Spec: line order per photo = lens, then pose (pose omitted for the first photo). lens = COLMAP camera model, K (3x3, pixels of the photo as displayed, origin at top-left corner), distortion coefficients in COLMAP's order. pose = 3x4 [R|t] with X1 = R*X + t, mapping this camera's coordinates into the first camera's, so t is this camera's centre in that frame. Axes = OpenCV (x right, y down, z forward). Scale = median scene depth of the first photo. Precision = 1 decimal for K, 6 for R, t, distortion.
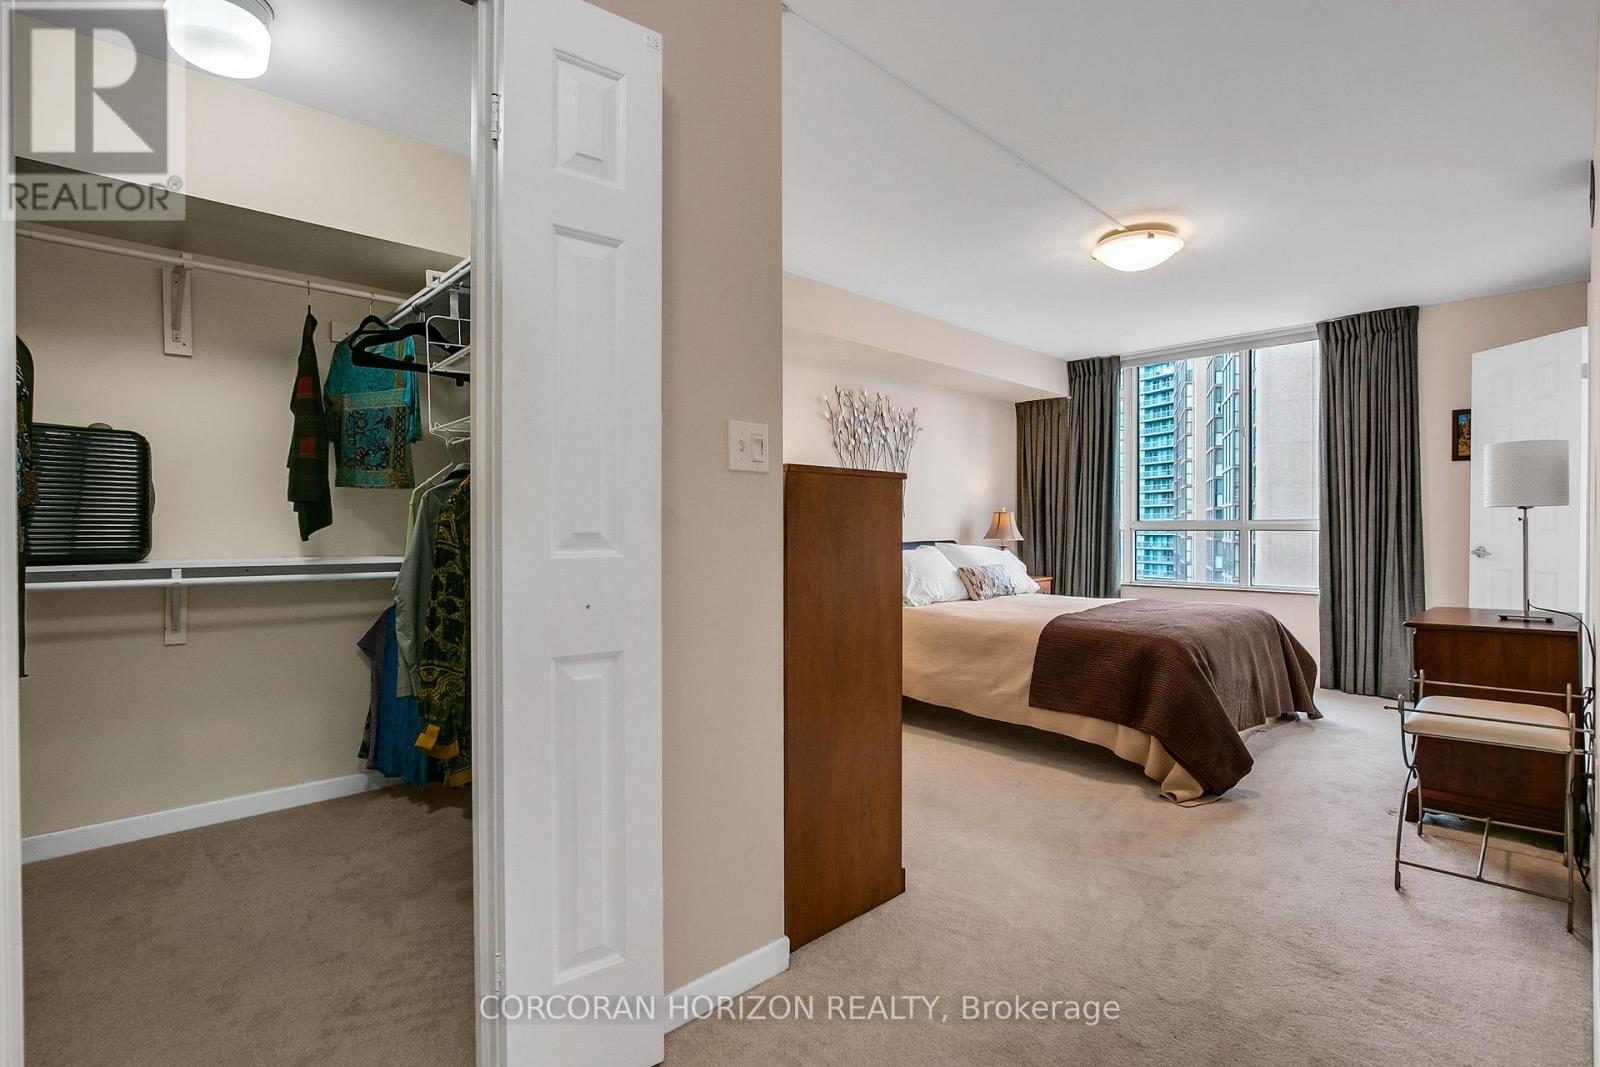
lens RADIAL K [[816.2, 0, 804.3], [0, 816.2, 530.8], [0, 0, 1]] dist [-0.017034, -0.000915]
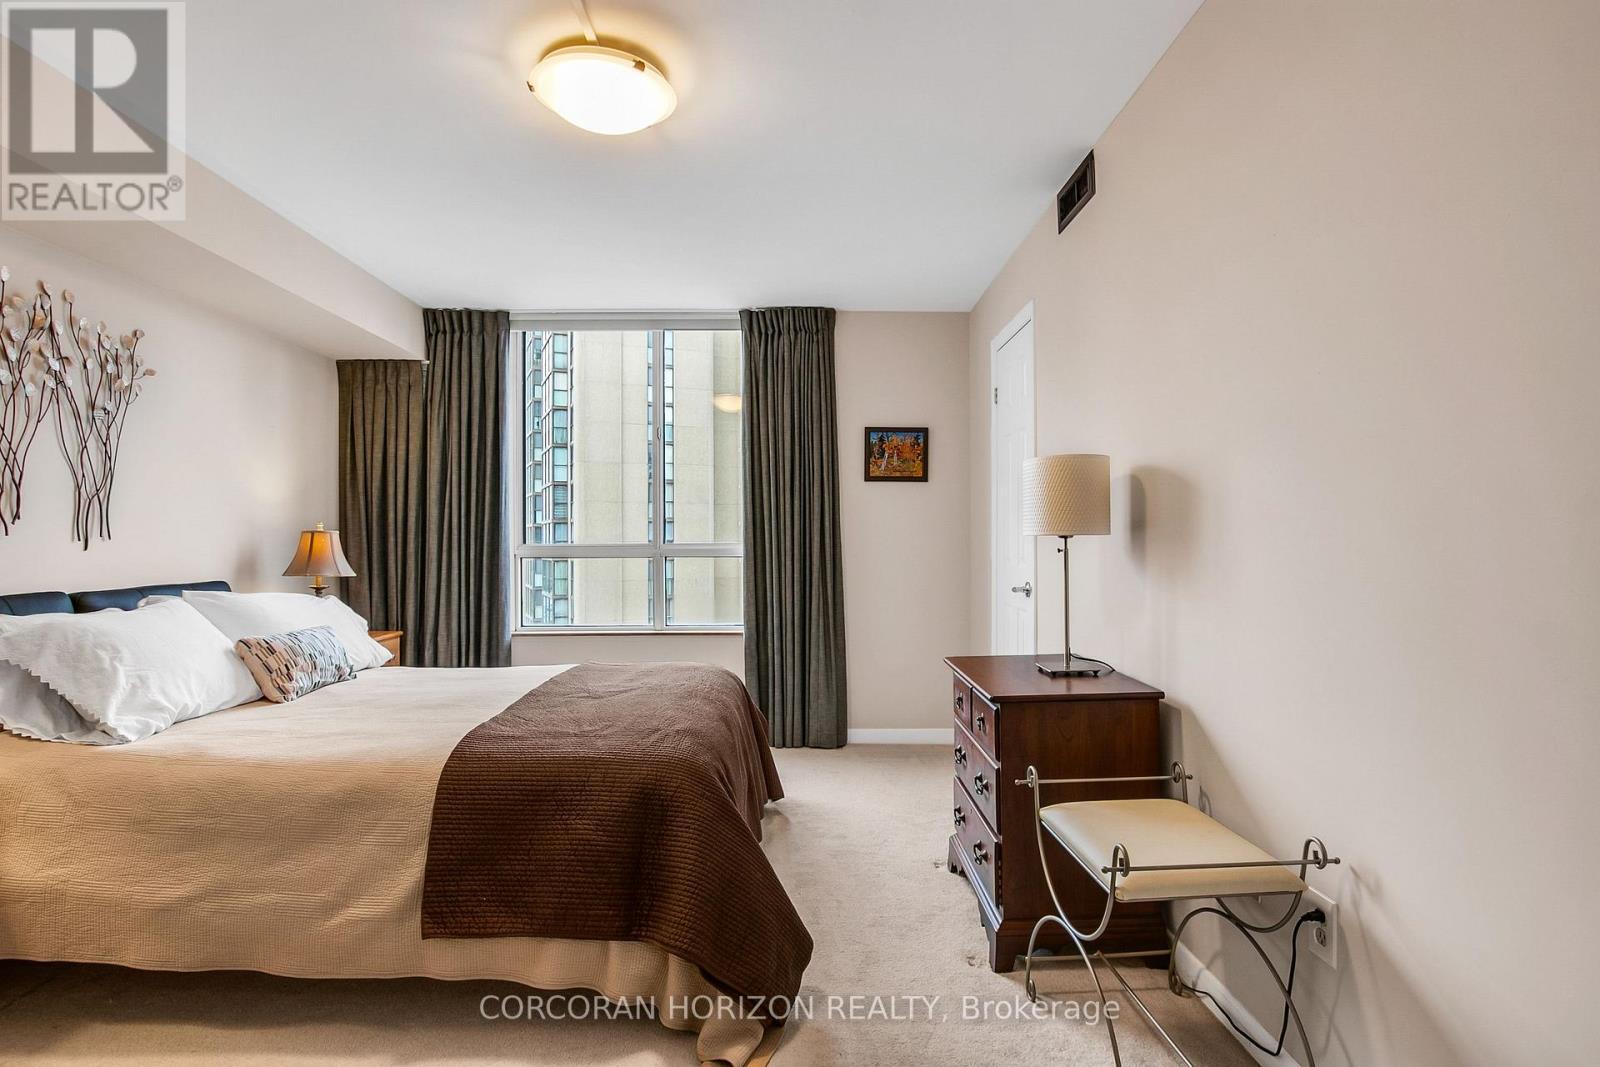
lens RADIAL K [[871.1, 0, 835.5], [0, 871.1, 539.4], [0, 0, 1]] dist [-0.022254, 0.001171]
pose [[0.691640, 0.002509, 0.722238, 0.050856], [0.004495, 0.999960, -0.007778, -0.011092], [-0.722229, 0.008626, 0.691601, 0.313445]]
